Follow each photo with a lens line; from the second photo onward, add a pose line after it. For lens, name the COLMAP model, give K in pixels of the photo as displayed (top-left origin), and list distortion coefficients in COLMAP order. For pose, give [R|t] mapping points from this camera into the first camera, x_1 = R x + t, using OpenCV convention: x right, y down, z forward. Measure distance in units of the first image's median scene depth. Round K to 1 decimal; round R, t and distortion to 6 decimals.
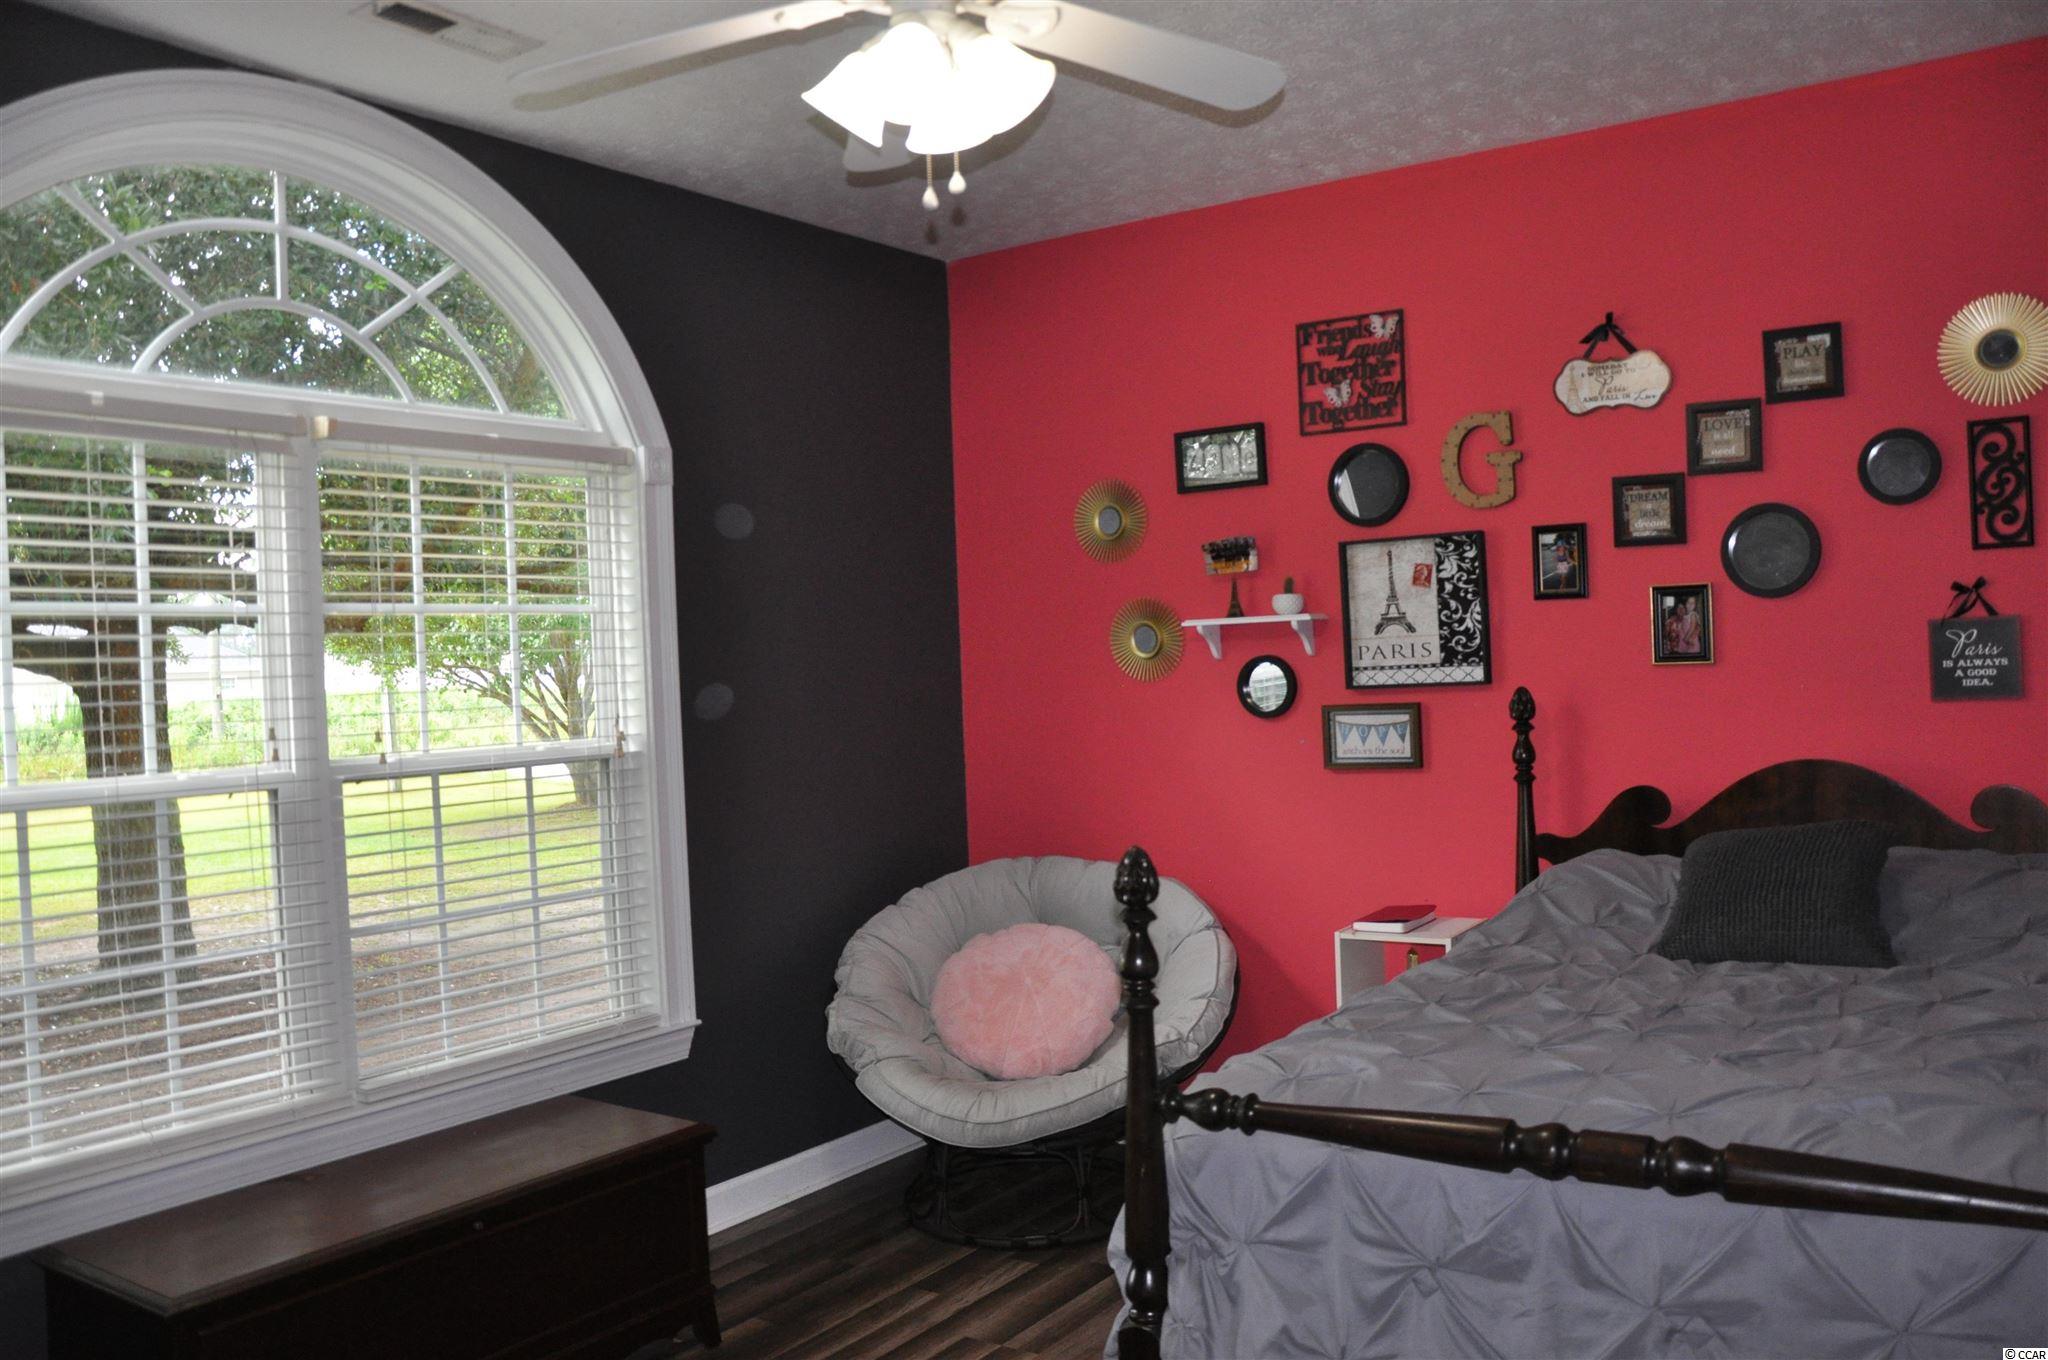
lens RADIAL K [[1620.9, 0, 1036.9], [0, 1620.9, 677.9], [0, 0, 1]] dist [-0.157249, 0.132131]
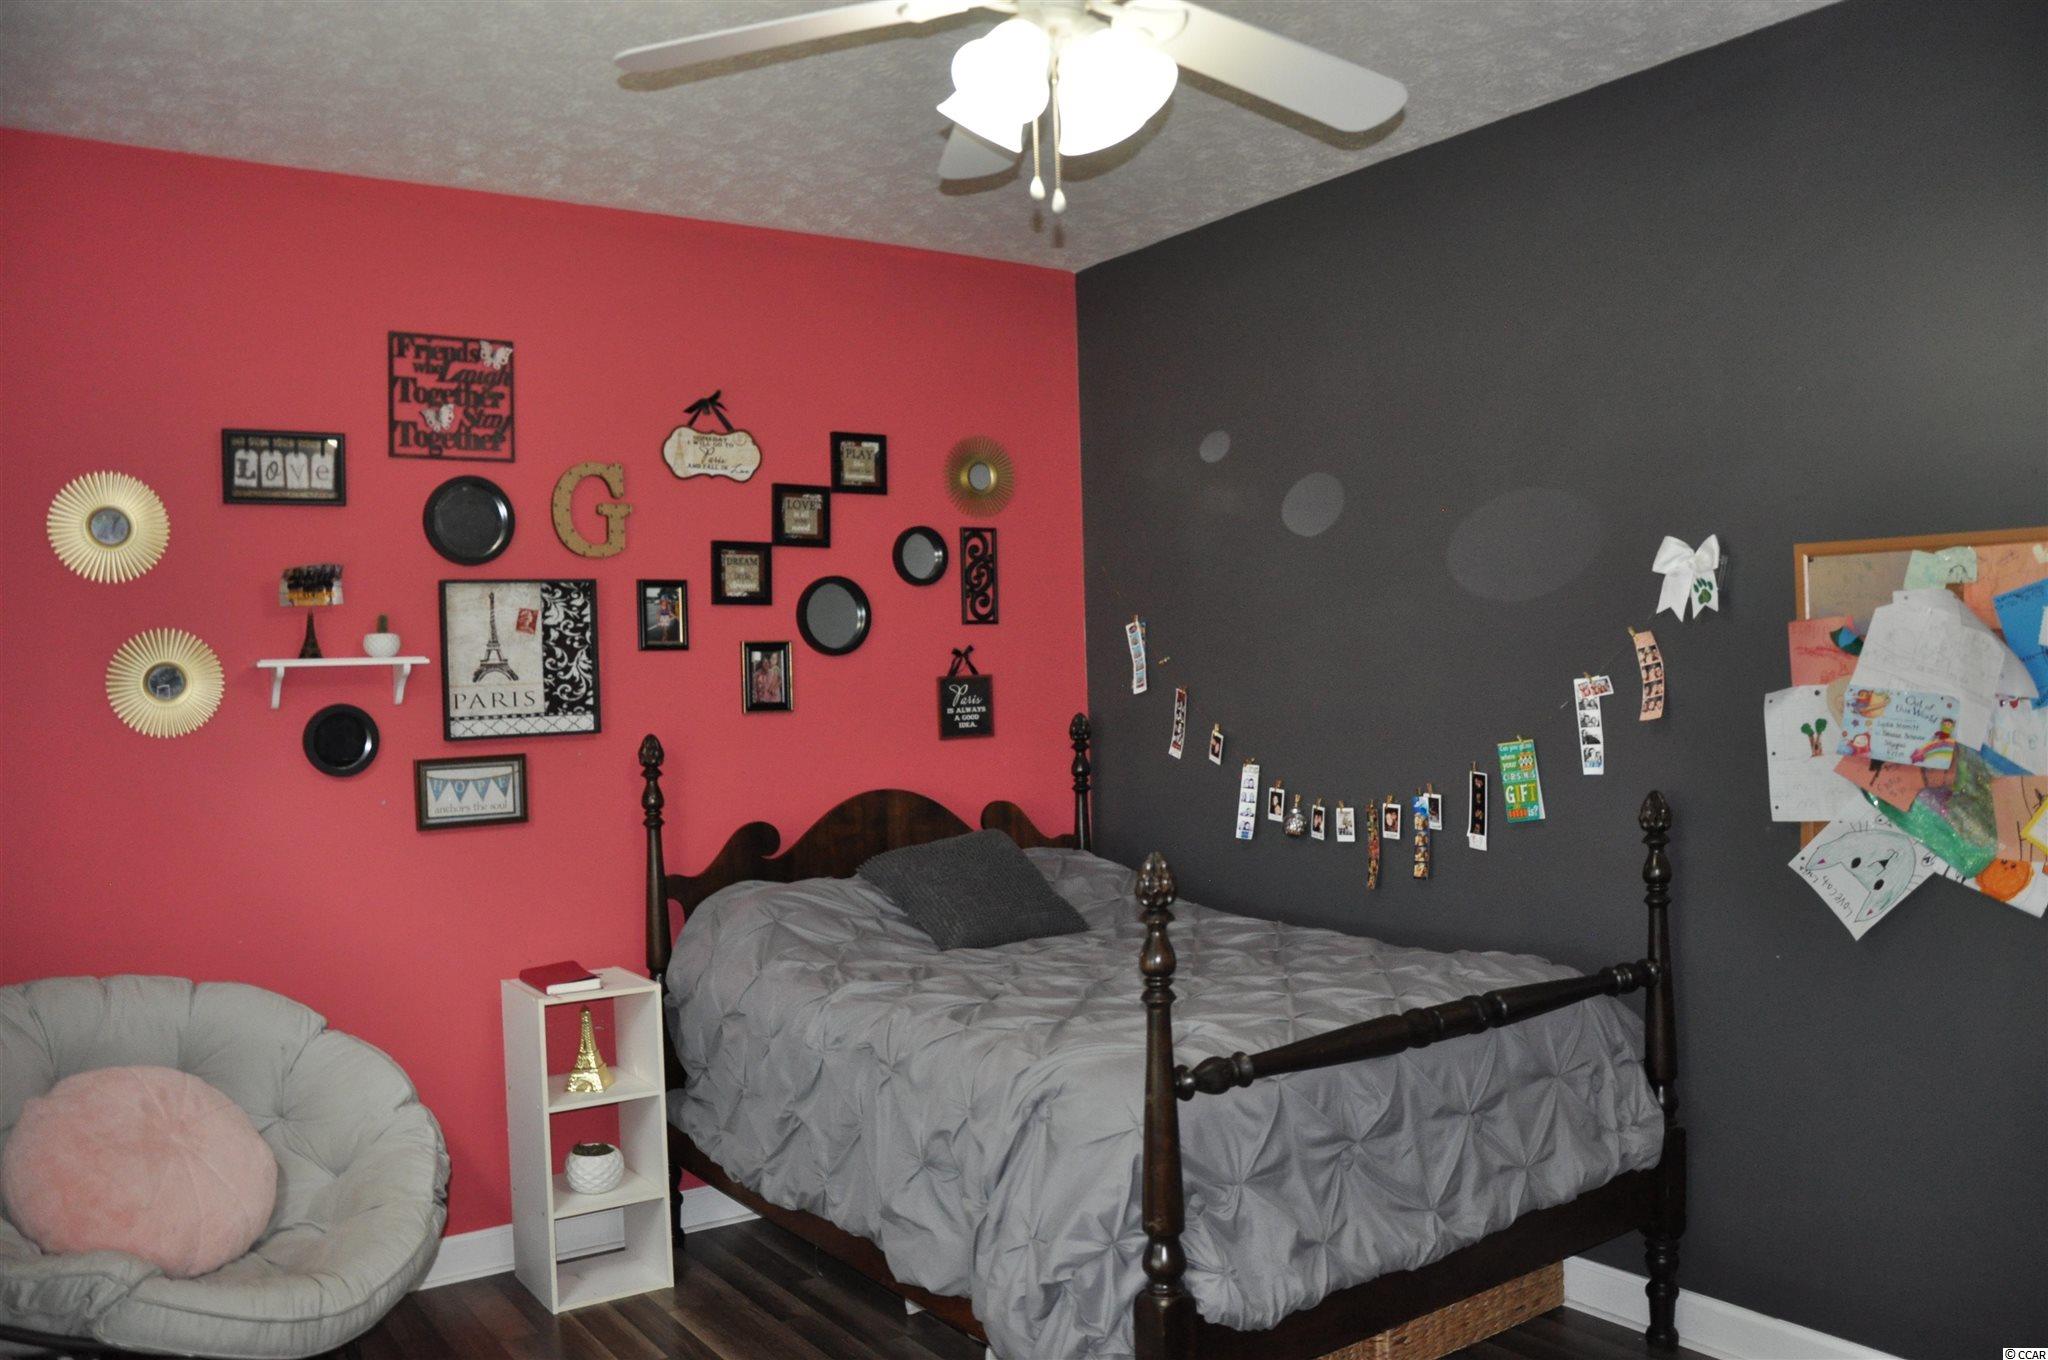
lens RADIAL K [[1620.9, 0, 1036.9], [0, 1620.9, 677.9], [0, 0, 1]] dist [-0.157249, 0.132131]
pose [[0.354948, 0.026856, 0.934500, -0.548599], [0.023277, 0.999024, -0.037552, 0.013278], [-0.934596, 0.035081, 0.353976, 0.381440]]
